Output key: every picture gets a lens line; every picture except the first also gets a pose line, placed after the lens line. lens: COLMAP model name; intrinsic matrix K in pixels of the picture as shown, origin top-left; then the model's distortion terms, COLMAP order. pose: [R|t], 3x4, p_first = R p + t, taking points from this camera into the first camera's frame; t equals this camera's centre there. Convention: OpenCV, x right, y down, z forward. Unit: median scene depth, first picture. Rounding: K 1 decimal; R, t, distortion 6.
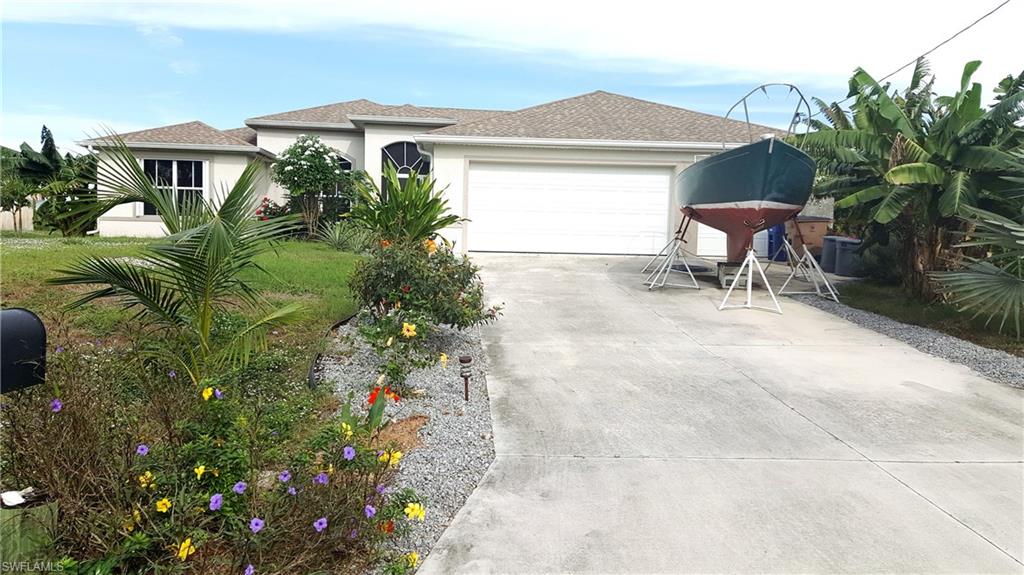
lens RADIAL K [[783.6, 0, 490.4], [0, 783.6, 284.5], [0, 0, 1]] dist [0.155551, -0.235833]
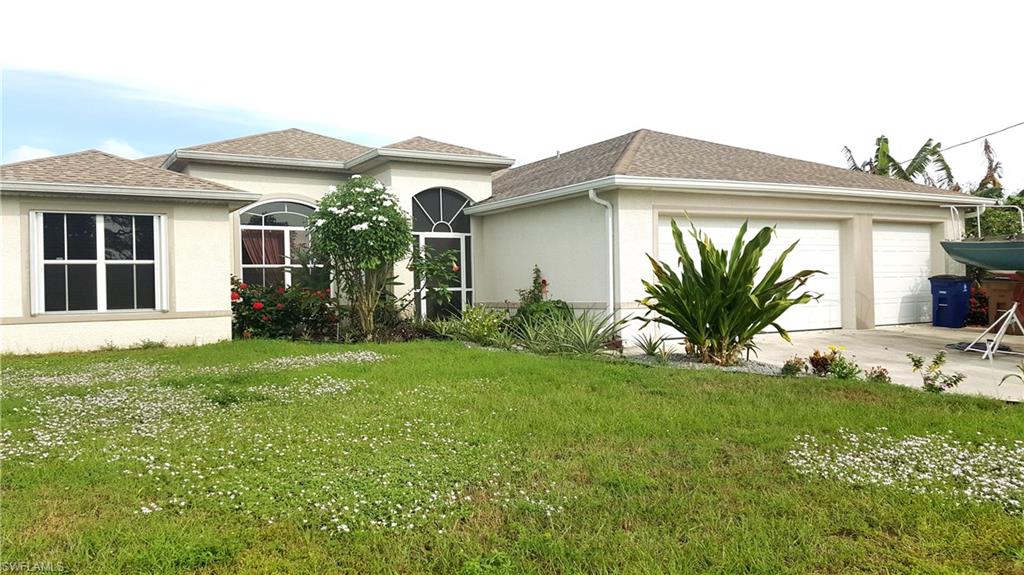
lens RADIAL K [[739.8, 0, 508.8], [0, 739.8, 294.7], [0, 0, 1]] dist [0.062159, -0.053590]
pose [[0.907131, -0.045703, 0.418360, -0.355136], [0.068053, 0.996933, -0.038651, -0.055699], [-0.415310, 0.063532, 0.907459, 0.381606]]
